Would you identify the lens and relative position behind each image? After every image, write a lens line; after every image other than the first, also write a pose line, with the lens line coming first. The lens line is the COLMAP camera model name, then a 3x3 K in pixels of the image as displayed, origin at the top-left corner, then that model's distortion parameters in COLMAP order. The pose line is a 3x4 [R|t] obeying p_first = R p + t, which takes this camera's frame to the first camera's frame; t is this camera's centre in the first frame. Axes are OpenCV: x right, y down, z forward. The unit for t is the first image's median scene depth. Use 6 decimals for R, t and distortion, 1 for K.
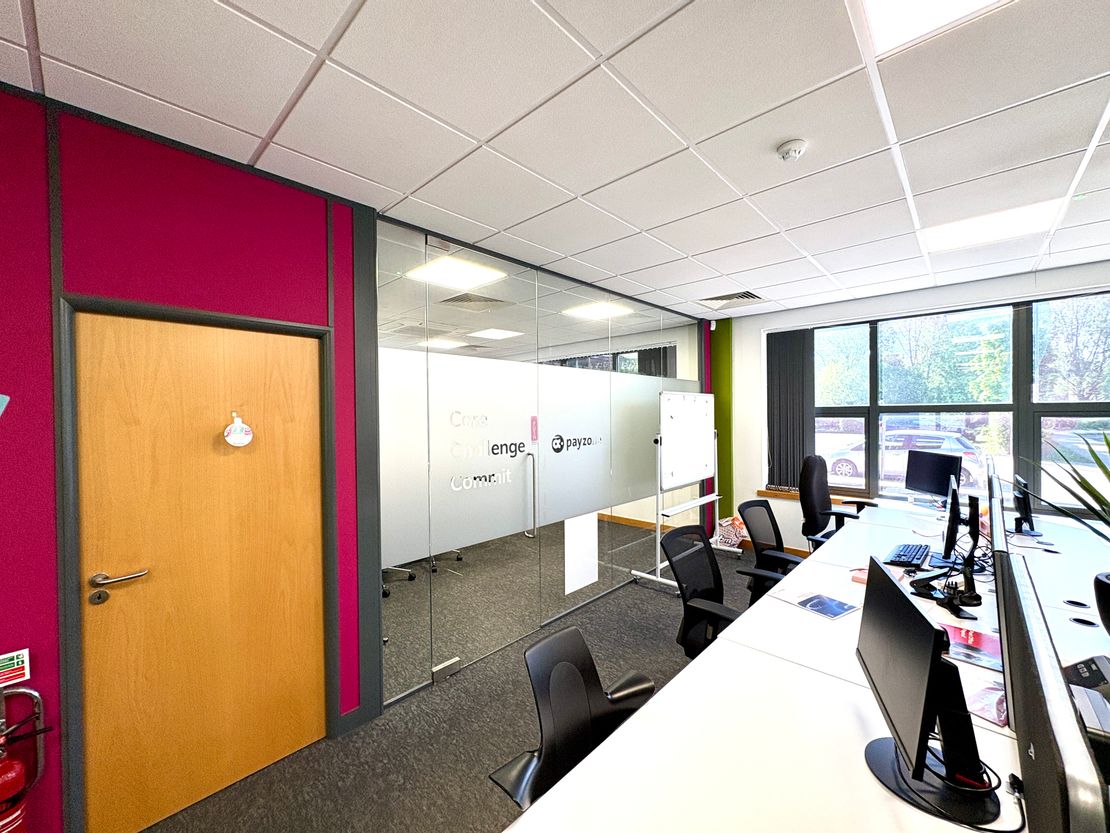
lens RADIAL K [[442.1, 0, 559.2], [0, 442.1, 412.2], [0, 0, 1]] dist [-0.002653, -0.000616]
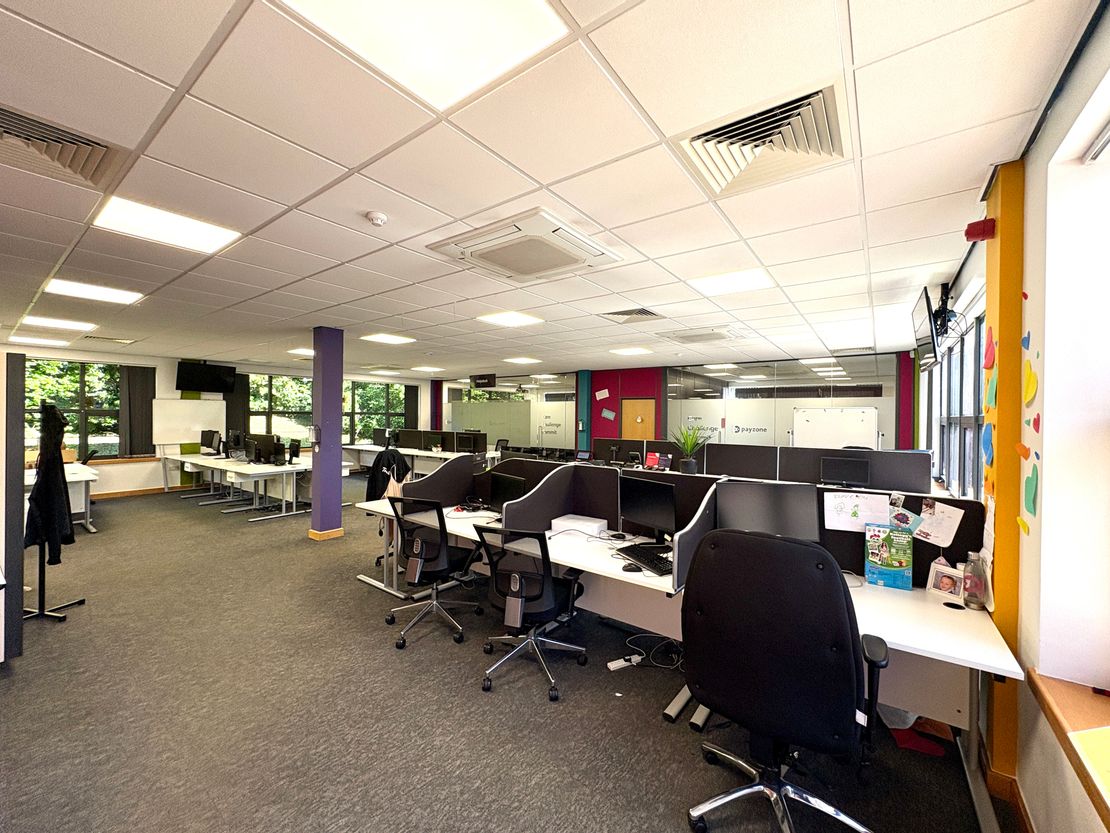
lens RADIAL K [[442.1, 0, 558.1], [0, 442.1, 420.1], [0, 0, 1]] dist [-0.002653, -0.000616]
pose [[0.108934, 0.004299, -0.994040, 3.624393], [-0.010093, 0.999944, 0.003218, 0.026383], [0.993998, 0.009682, 0.108971, 0.610547]]
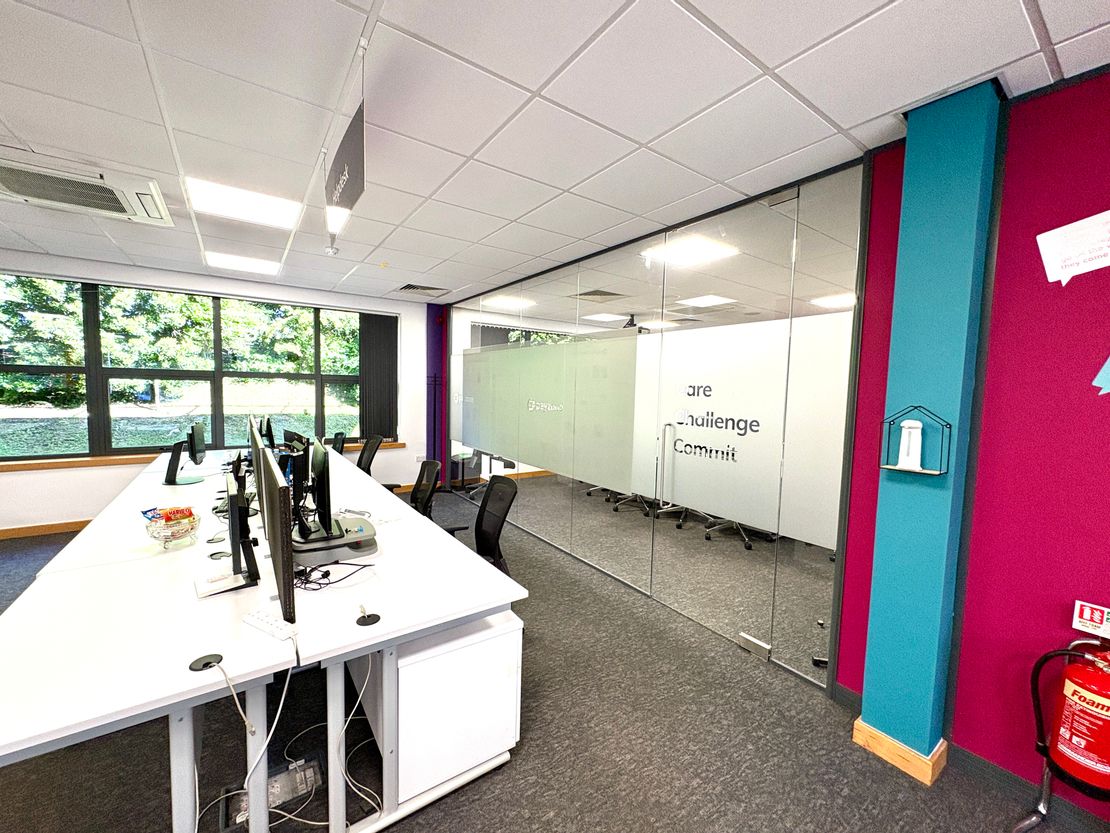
lens RADIAL K [[442.1, 0, 554.2], [0, 442.1, 419.3], [0, 0, 1]] dist [-0.002653, -0.000616]
pose [[-0.203197, 0.069408, -0.976675, 0.821135], [-0.022119, 0.996904, 0.075448, 0.013770], [0.978888, 0.036934, -0.201032, 0.826695]]
